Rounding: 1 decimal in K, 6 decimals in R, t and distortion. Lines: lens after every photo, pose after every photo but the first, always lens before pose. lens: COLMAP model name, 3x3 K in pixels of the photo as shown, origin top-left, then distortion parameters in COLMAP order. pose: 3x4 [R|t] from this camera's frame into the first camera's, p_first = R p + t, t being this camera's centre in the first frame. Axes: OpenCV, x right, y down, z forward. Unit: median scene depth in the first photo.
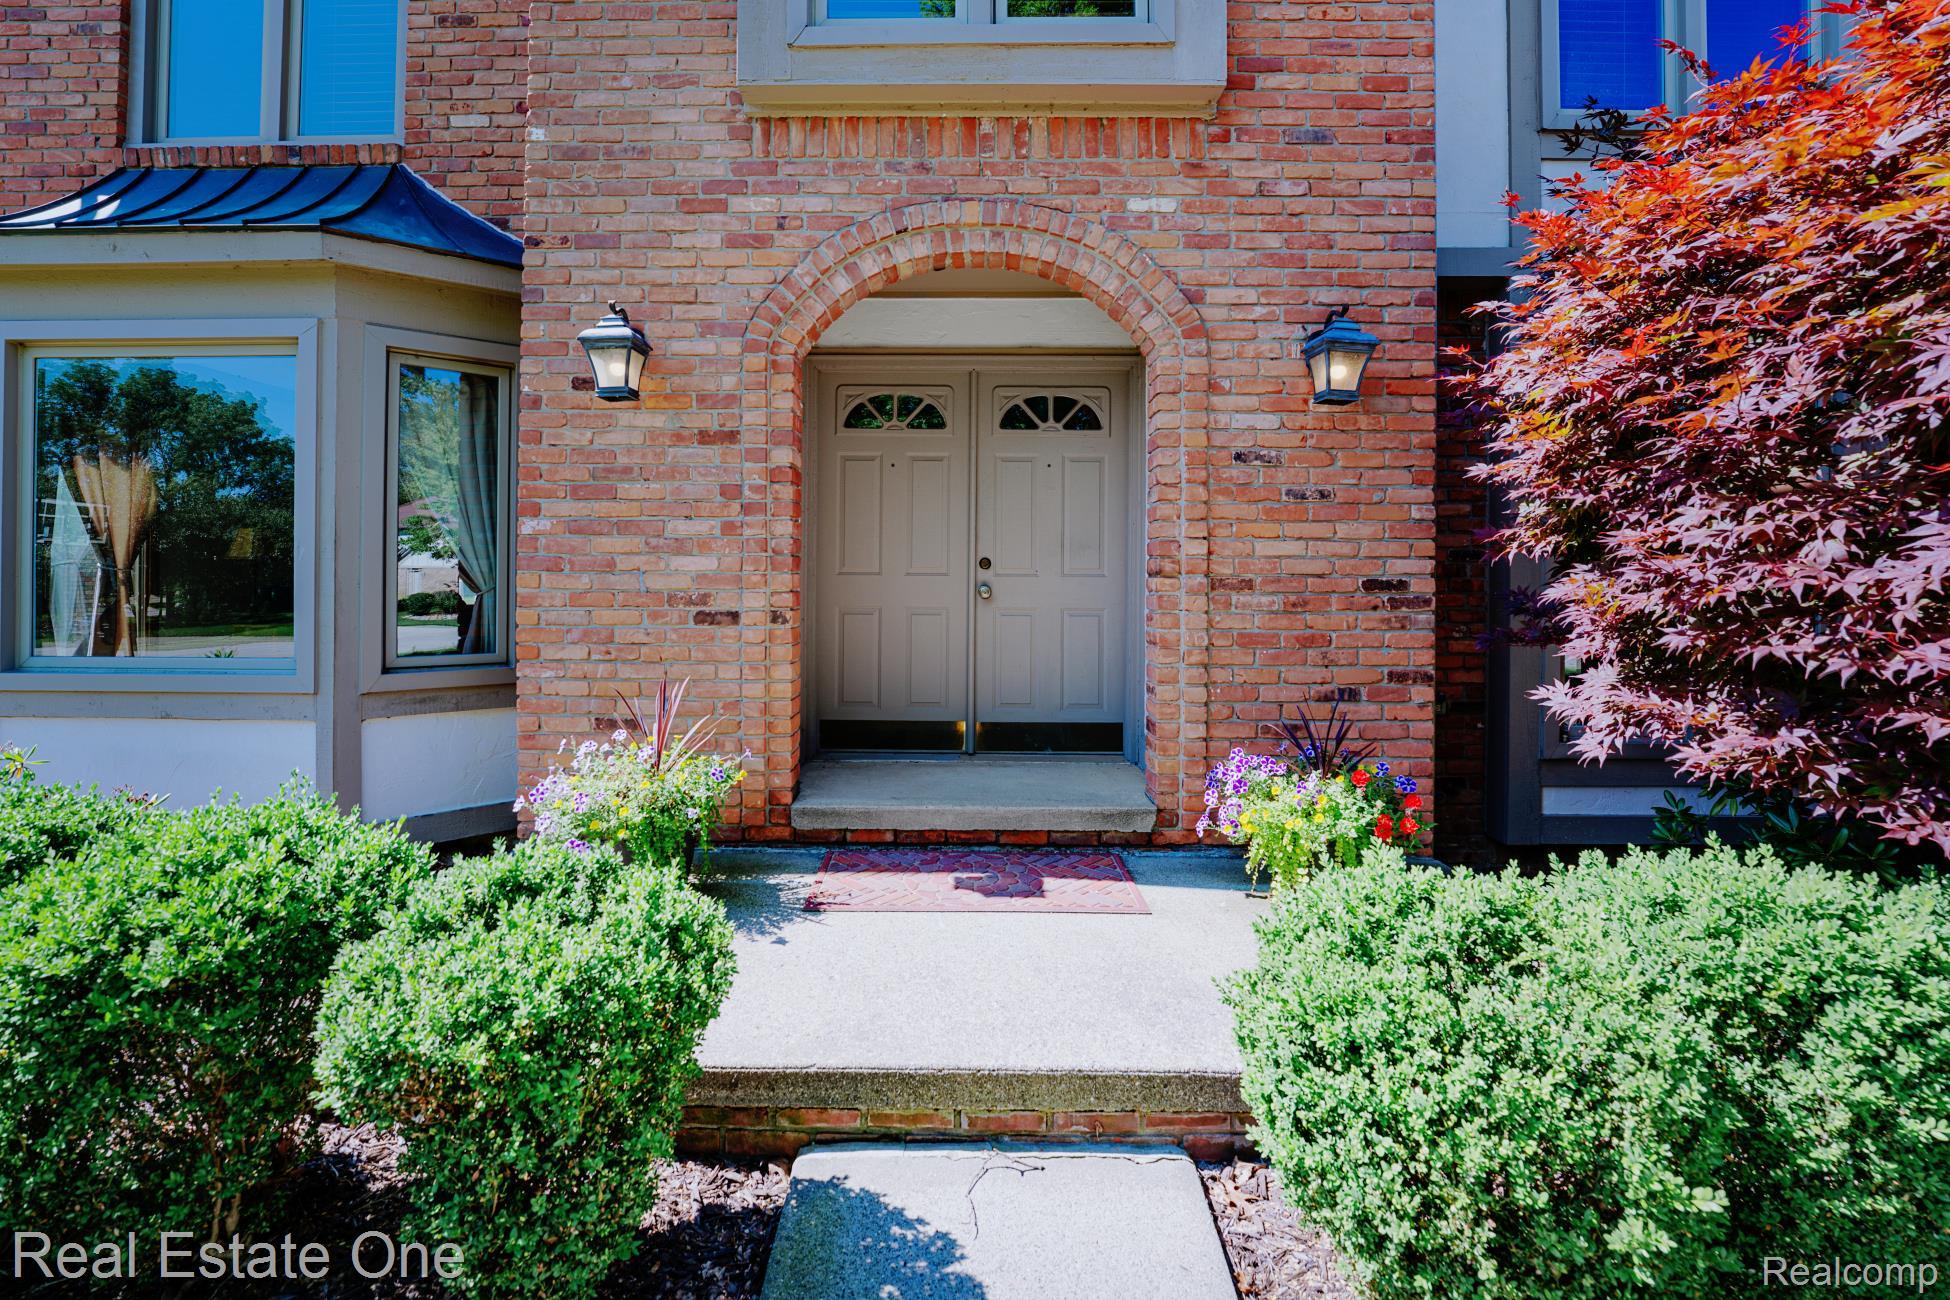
lens RADIAL K [[839.1, 0, 975.5], [0, 839.1, 650.8], [0, 0, 1]] dist [-0.020620, -0.000128]
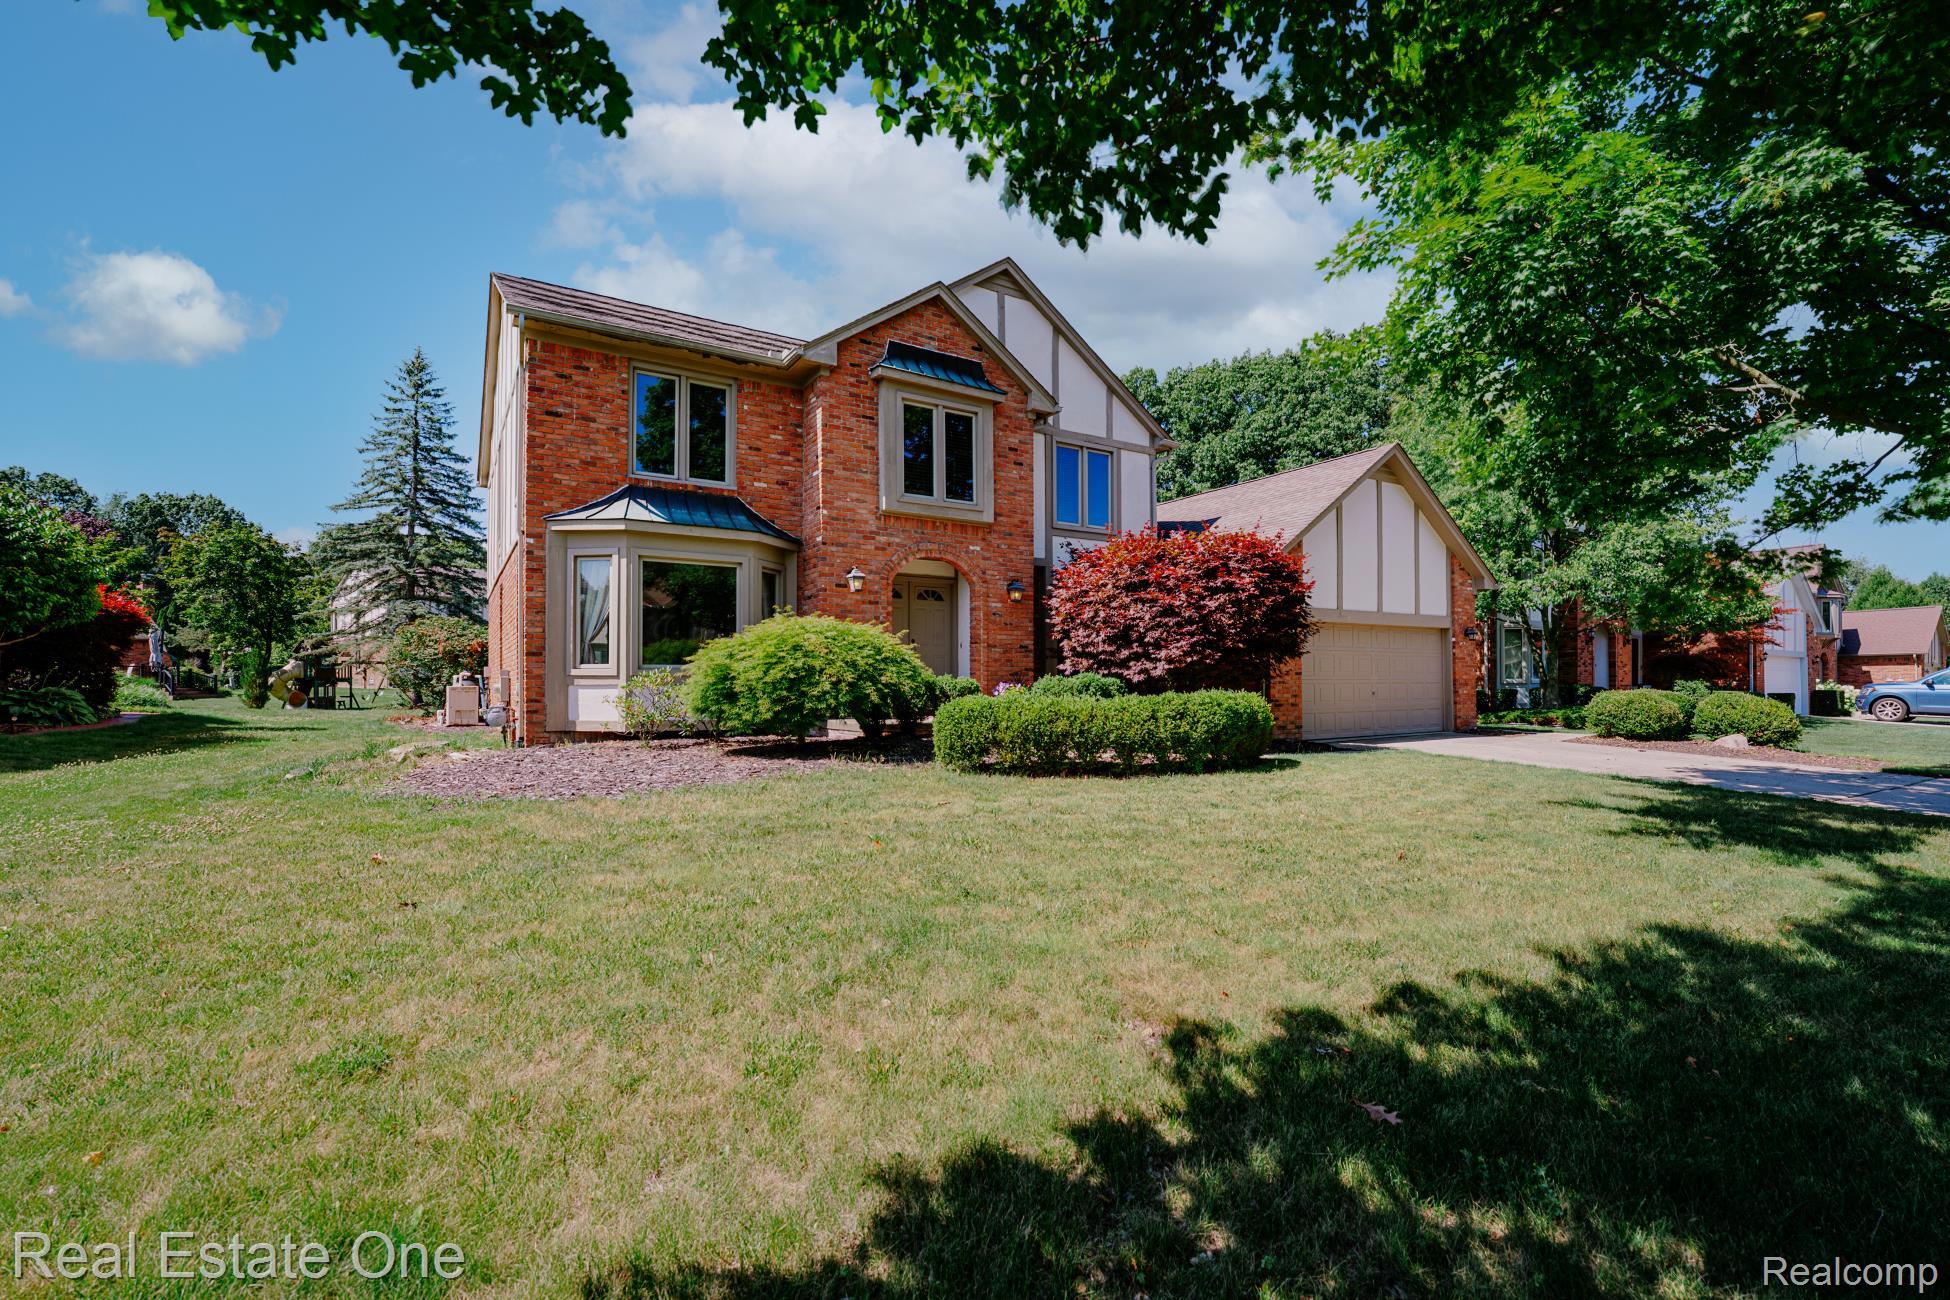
lens RADIAL K [[839.1, 0, 968.5], [0, 839.1, 670.2], [0, 0, 1]] dist [-0.020620, -0.000128]
pose [[0.845780, 0.001736, 0.533529, -1.896385], [0.003724, 0.999951, -0.009157, 0.070888], [-0.533519, 0.009732, 0.845732, -2.284174]]
